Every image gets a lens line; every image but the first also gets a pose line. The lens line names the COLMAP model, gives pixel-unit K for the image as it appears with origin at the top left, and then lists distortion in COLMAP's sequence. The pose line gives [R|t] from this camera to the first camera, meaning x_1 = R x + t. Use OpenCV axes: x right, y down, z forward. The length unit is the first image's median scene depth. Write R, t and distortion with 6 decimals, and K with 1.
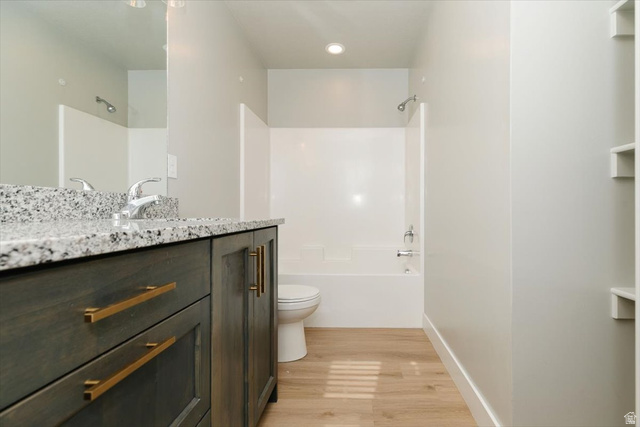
lens RADIAL K [[300.9, 0, 337.3], [0, 300.9, 210.0], [0, 0, 1]] dist [0.001690, 0.000681]
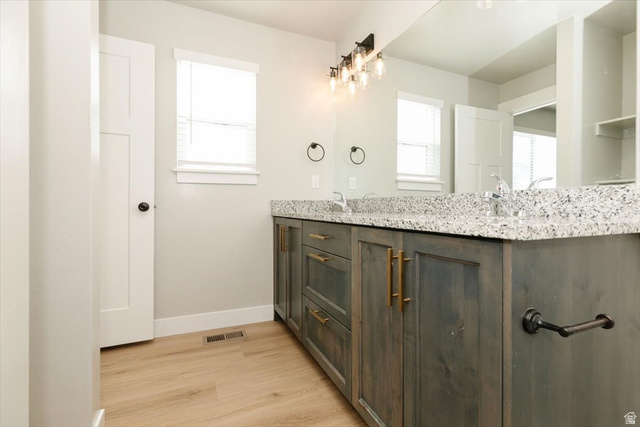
lens RADIAL K [[289.8, 0, 319.1], [0, 289.8, 211.5], [0, 0, 1]] dist [0.001147, 0.000154]
pose [[-0.889076, 0.002209, -0.457755, 0.359698], [-0.001473, 0.999969, 0.007686, 0.008311], [0.457758, 0.007507, -0.889045, 1.851913]]
